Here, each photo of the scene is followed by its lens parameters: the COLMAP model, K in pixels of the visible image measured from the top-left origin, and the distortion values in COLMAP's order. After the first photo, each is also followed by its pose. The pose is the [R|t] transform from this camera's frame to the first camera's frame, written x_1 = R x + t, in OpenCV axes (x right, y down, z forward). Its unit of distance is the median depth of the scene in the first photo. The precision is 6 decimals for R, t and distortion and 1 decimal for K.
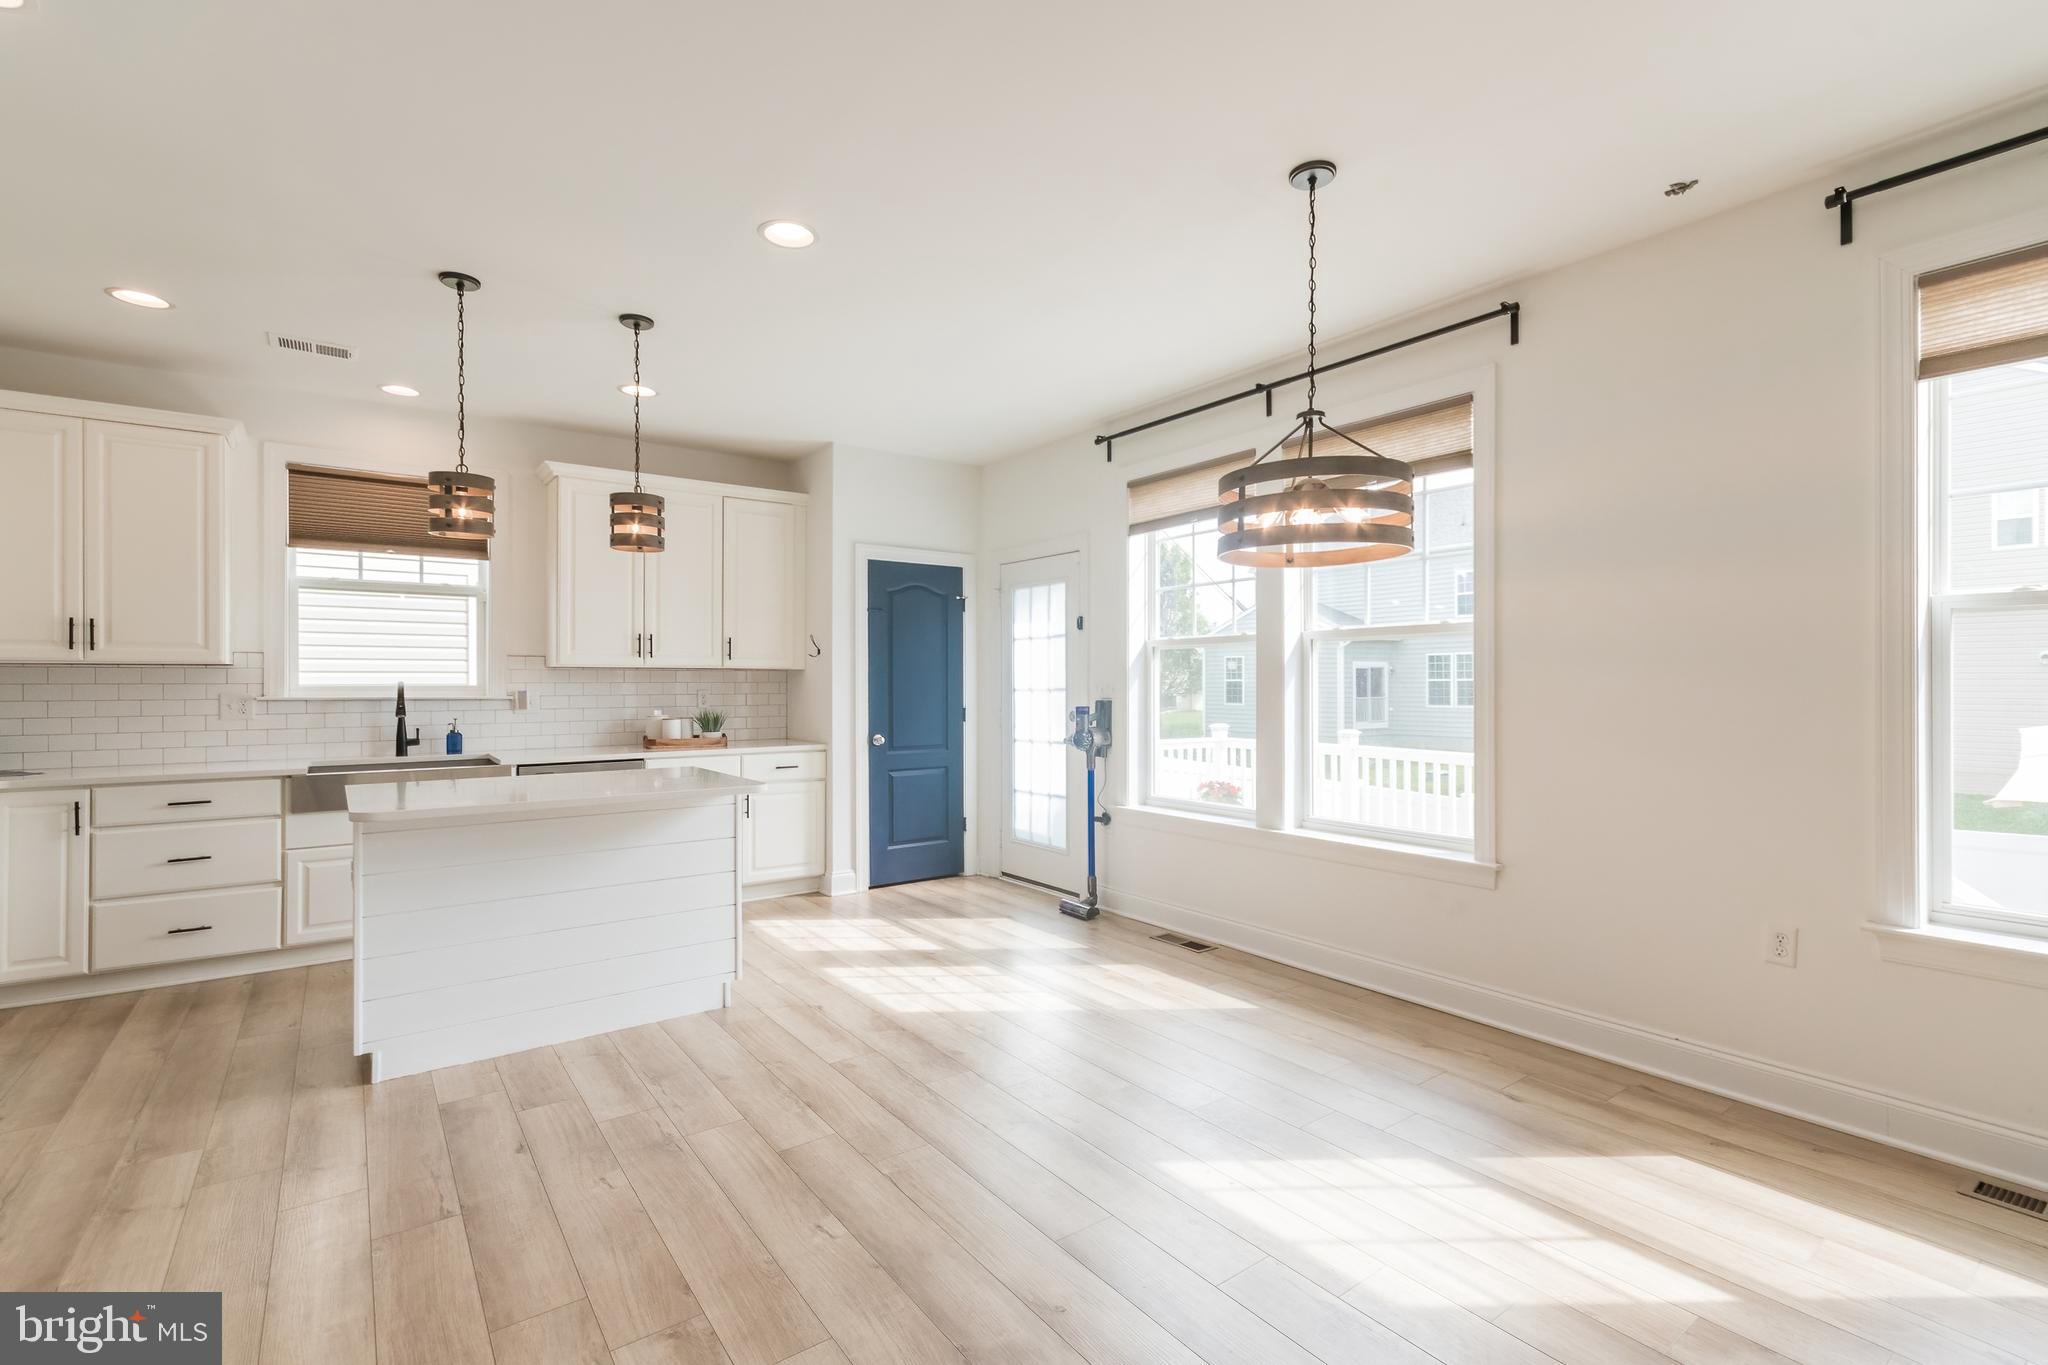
lens RADIAL K [[914.2, 0, 1030.6], [0, 914.2, 686.5], [0, 0, 1]] dist [0.002334, -0.001243]
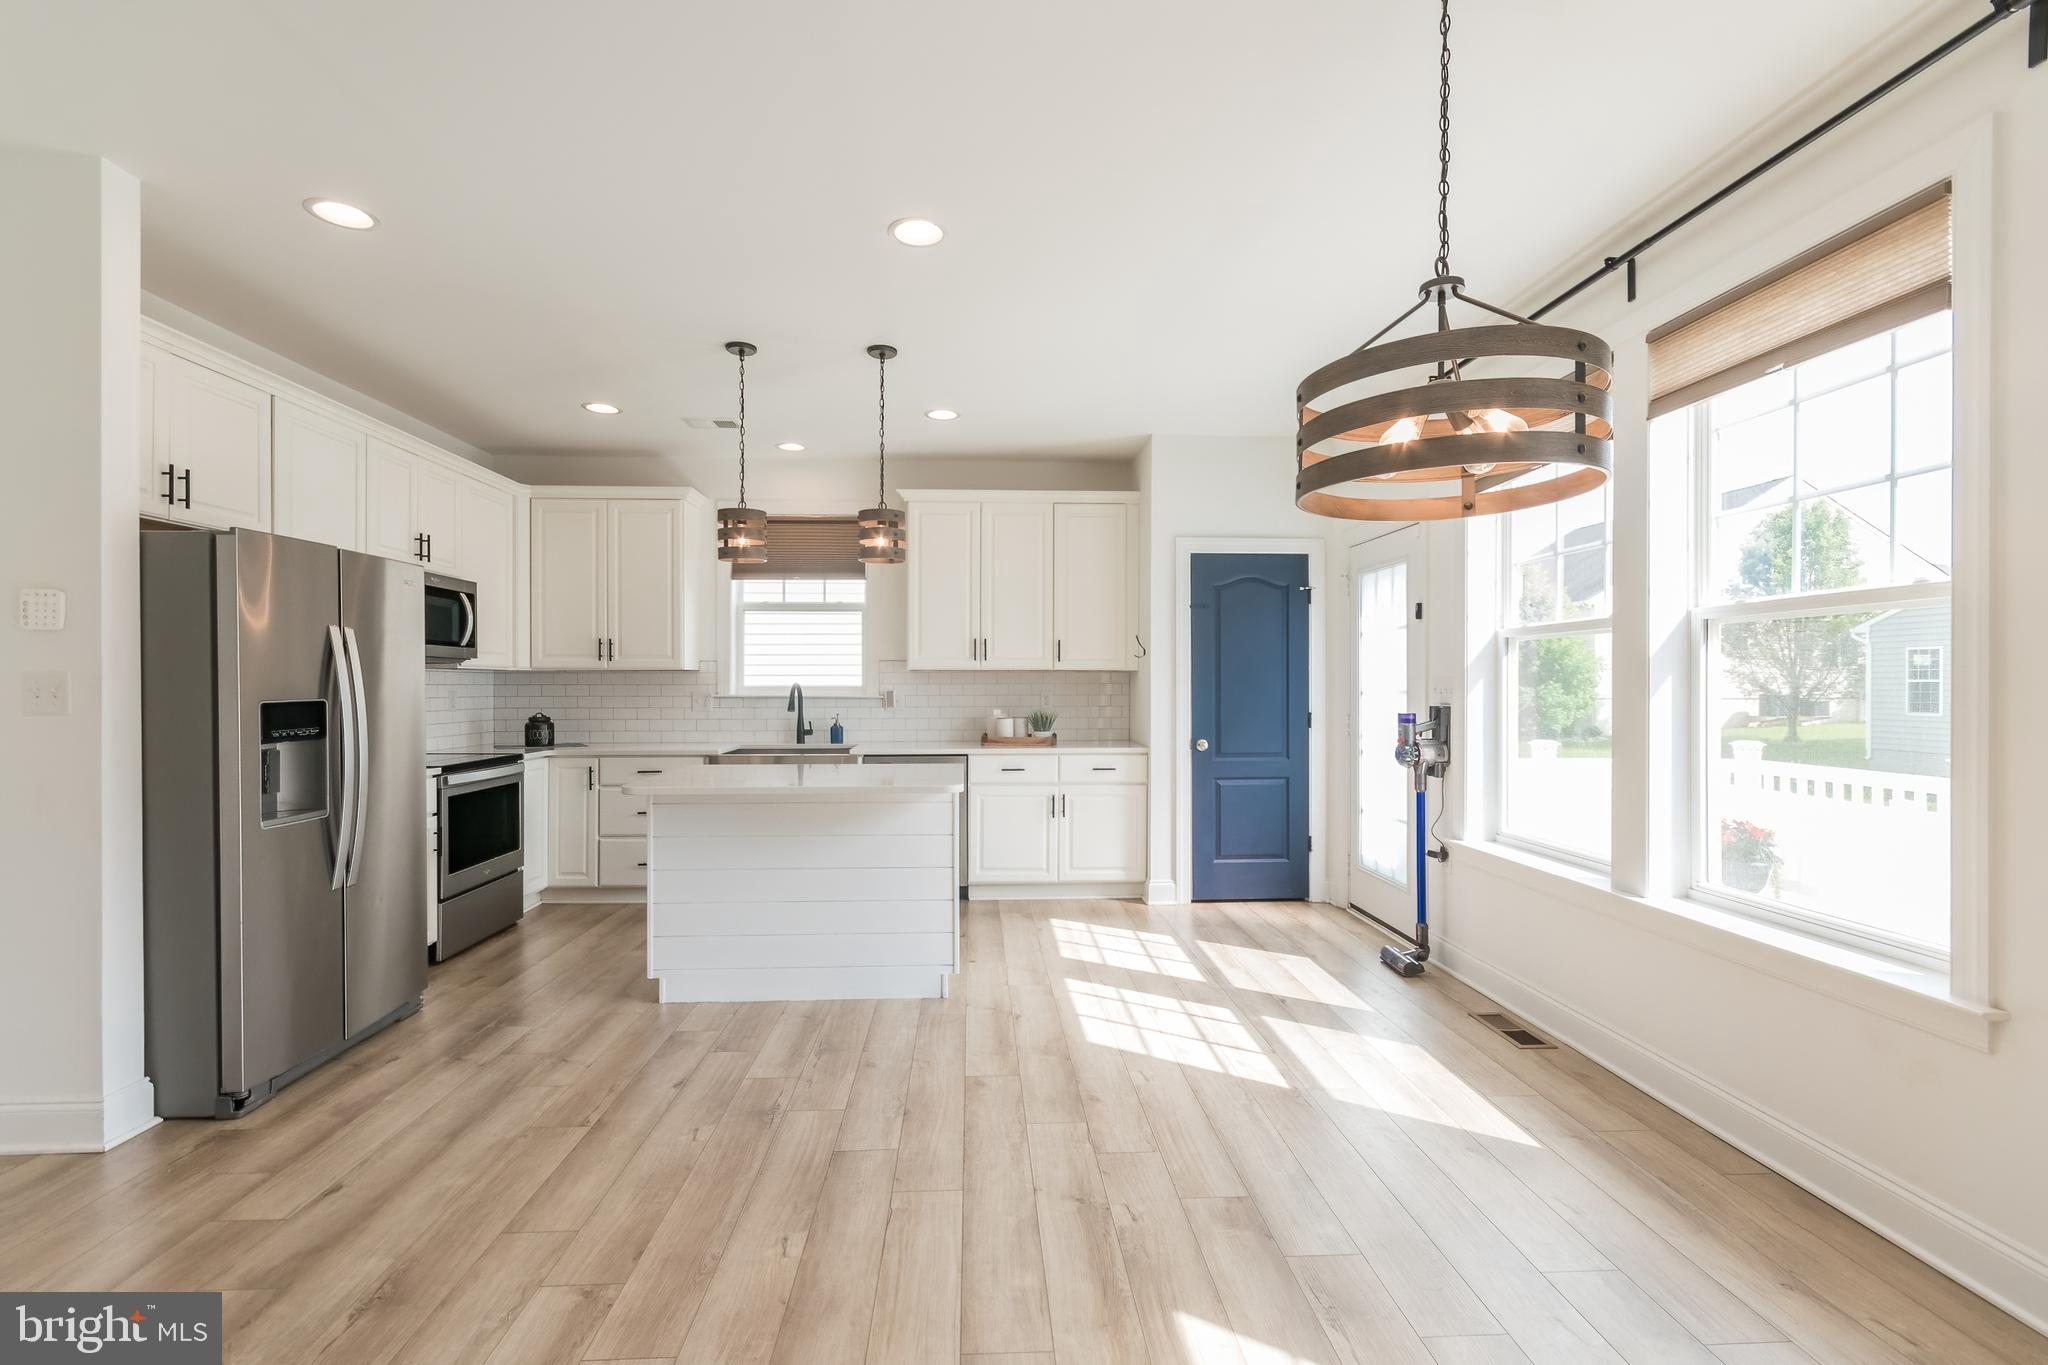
lens RADIAL K [[914.2, 0, 1015.5], [0, 914.2, 686.2], [0, 0, 1]] dist [0.002334, -0.001243]
pose [[0.828434, 0.001470, -0.560085, 0.250809], [-0.002469, 0.999996, -0.001027, -0.000296], [0.560081, 0.002234, 0.828435, 0.155099]]
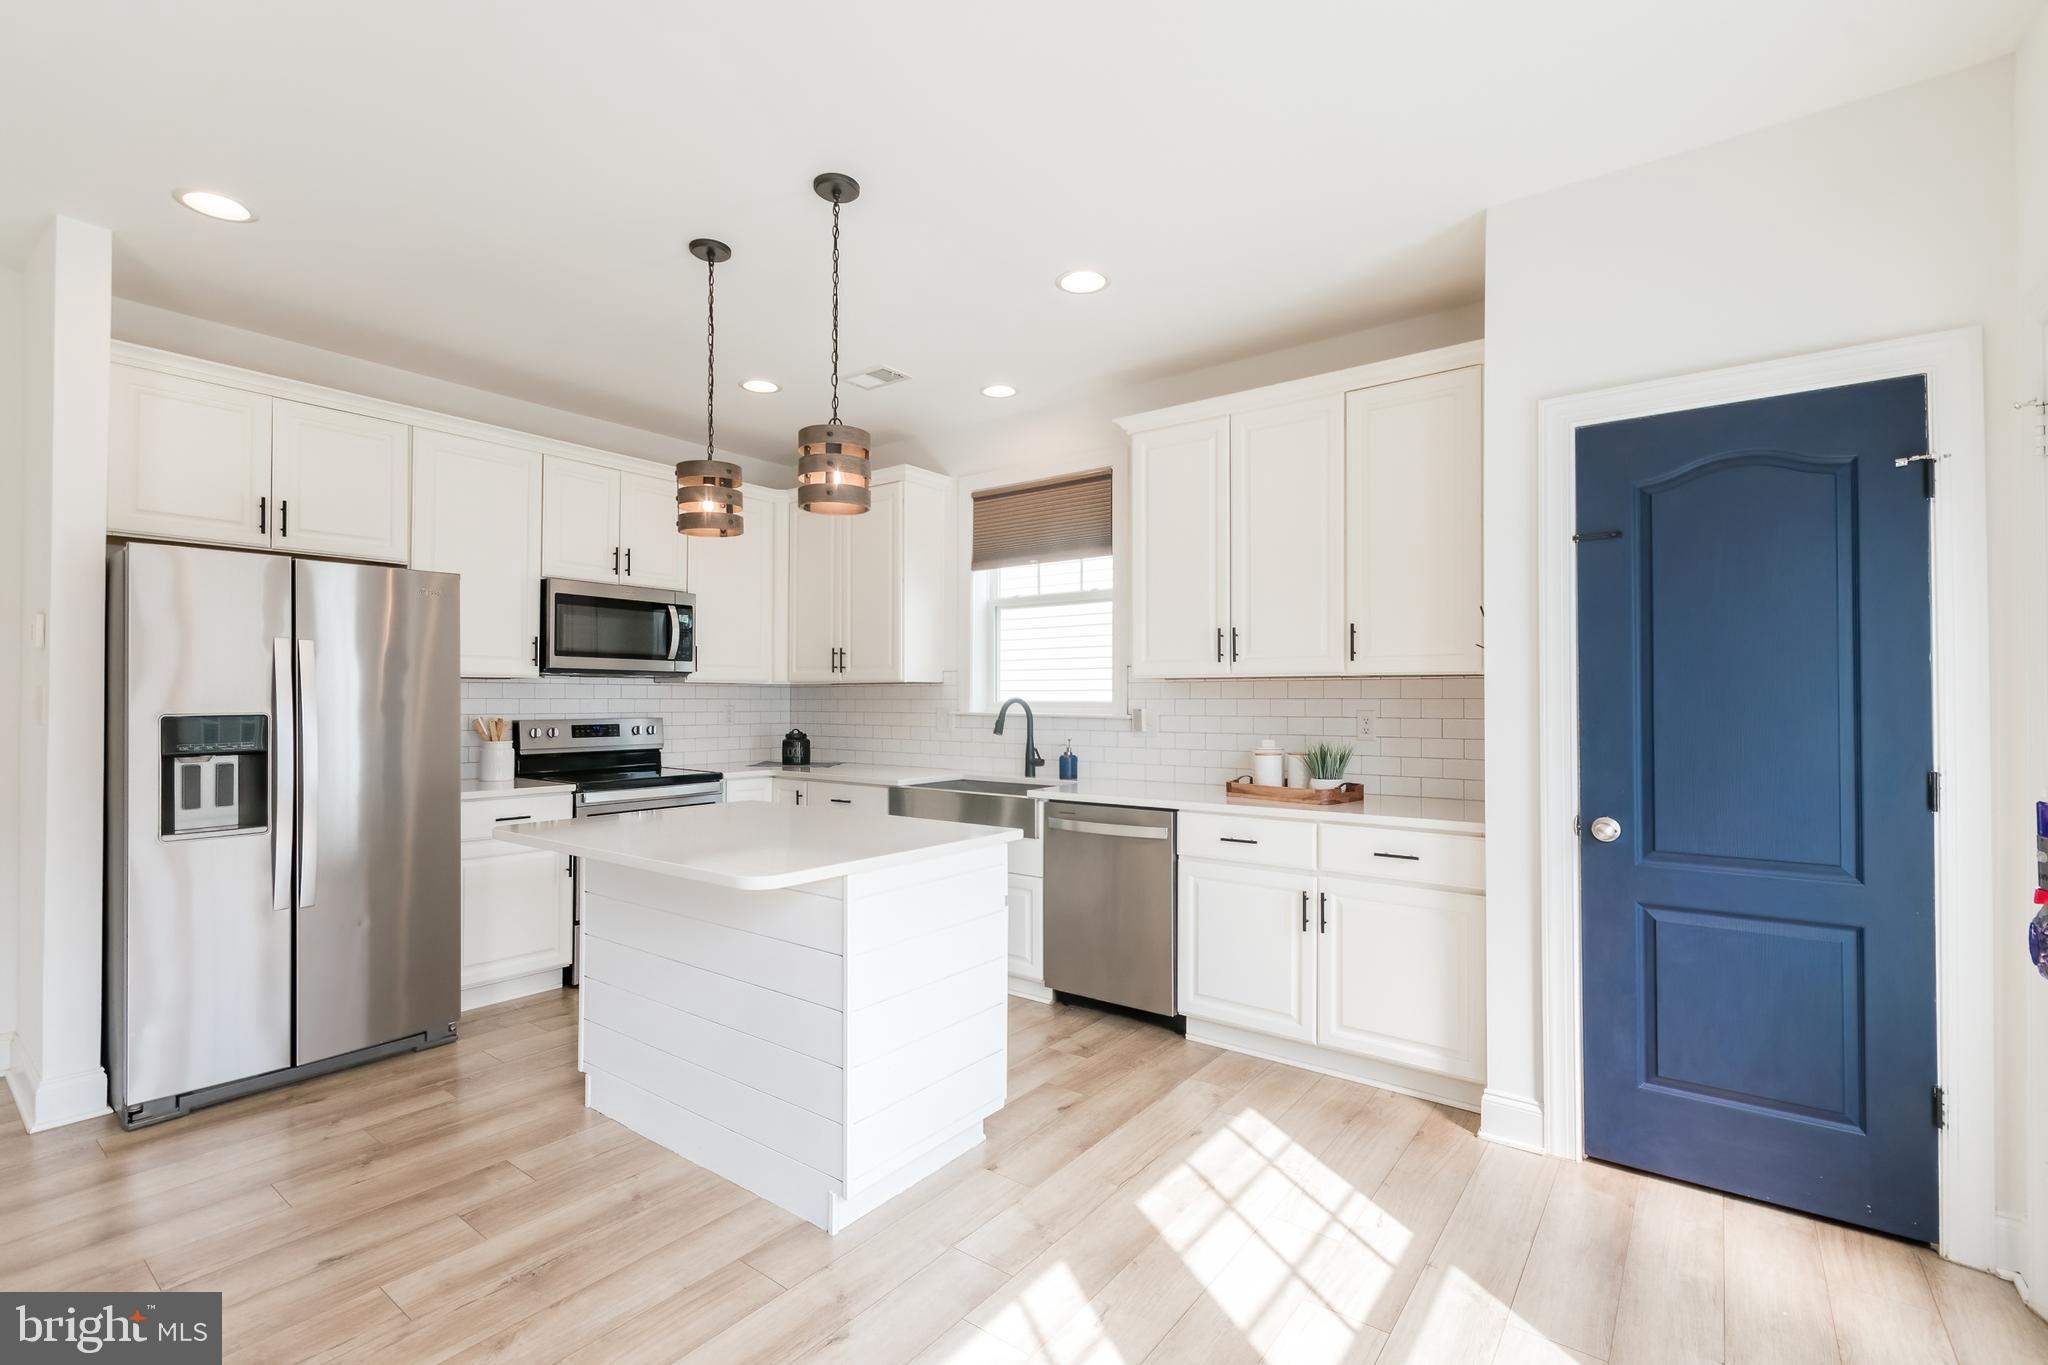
lens RADIAL K [[914.2, 0, 1006.8], [0, 914.2, 693.2], [0, 0, 1]] dist [0.002334, -0.001243]
pose [[0.267345, -0.004835, -0.963589, 0.228553], [-0.005722, 0.999962, -0.006605, -0.003611], [0.963584, 0.007280, 0.267308, 0.767703]]
